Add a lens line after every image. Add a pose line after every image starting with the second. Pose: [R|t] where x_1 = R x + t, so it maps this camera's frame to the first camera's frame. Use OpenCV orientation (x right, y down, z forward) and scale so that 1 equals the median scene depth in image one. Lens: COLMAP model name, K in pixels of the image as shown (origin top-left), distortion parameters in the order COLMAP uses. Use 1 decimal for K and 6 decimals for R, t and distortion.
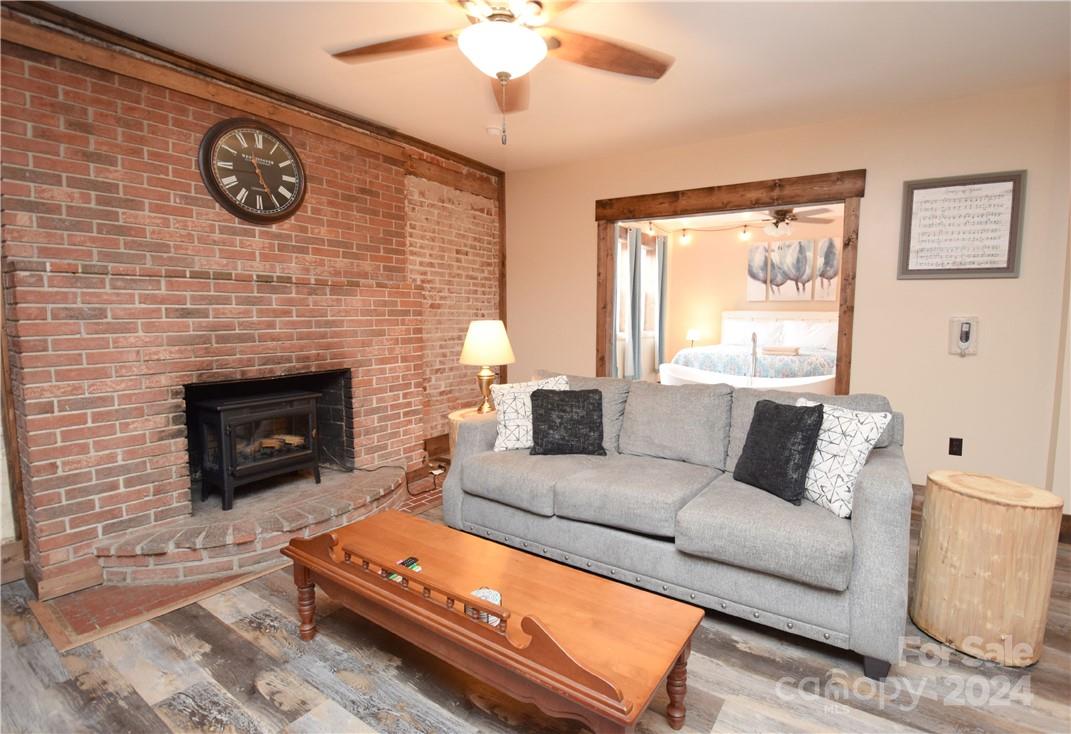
lens RADIAL K [[522.8, 0, 538.4], [0, 522.8, 369.0], [0, 0, 1]] dist [-0.028903, -0.001587]
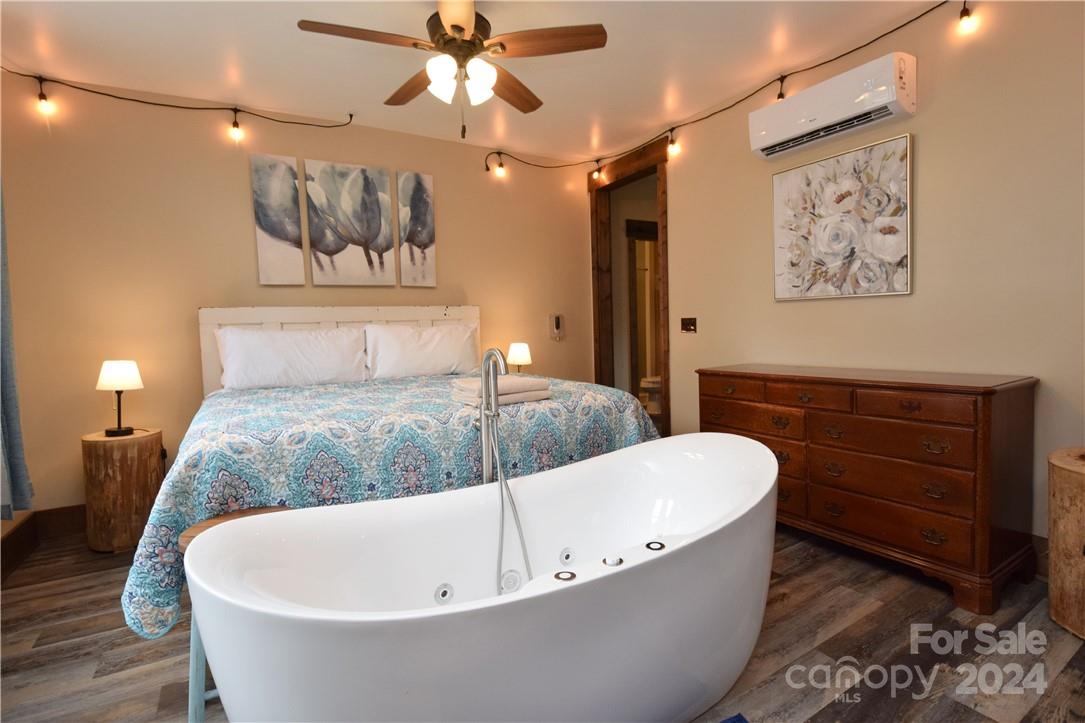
lens RADIAL K [[513.2, 0, 542.9], [0, 513.2, 357.9], [0, 0, 1]] dist [0.000908, -0.000179]
pose [[0.380025, -0.069772, 0.922341, 0.123894], [0.126615, 0.991689, 0.022850, -0.067496], [-0.916270, 0.108099, 0.385700, 0.854864]]
